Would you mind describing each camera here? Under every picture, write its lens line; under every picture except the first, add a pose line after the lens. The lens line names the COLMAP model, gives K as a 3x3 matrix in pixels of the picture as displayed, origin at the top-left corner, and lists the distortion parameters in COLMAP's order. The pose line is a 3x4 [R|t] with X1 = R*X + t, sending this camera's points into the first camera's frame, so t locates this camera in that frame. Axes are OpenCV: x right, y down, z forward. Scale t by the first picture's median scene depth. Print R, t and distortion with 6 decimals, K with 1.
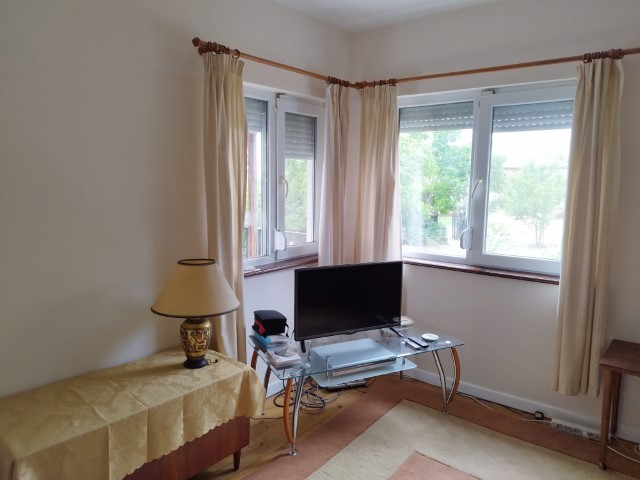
lens RADIAL K [[461.4, 0, 320.9], [0, 461.4, 240.0], [0, 0, 1]] dist [0.024501, -0.025881]
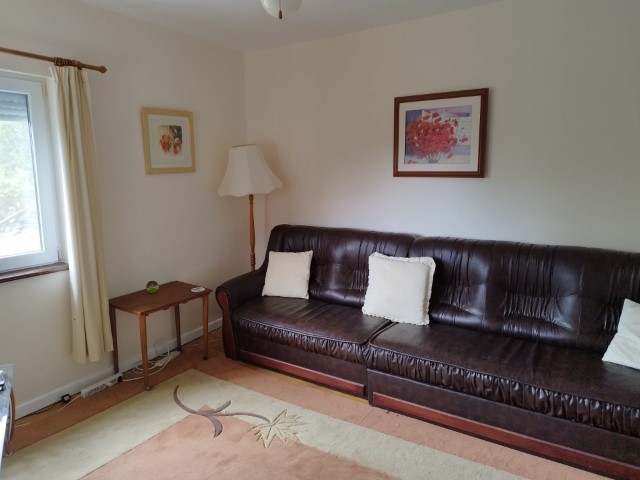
lens RADIAL K [[461.4, 0, 319.5], [0, 461.4, 239.1], [0, 0, 1]] dist [0.024501, -0.025881]
pose [[-0.108788, -0.152295, 0.982330, -0.594907], [0.141061, 0.975829, 0.166909, -0.068433], [-0.984006, 0.156726, -0.084676, 0.499325]]
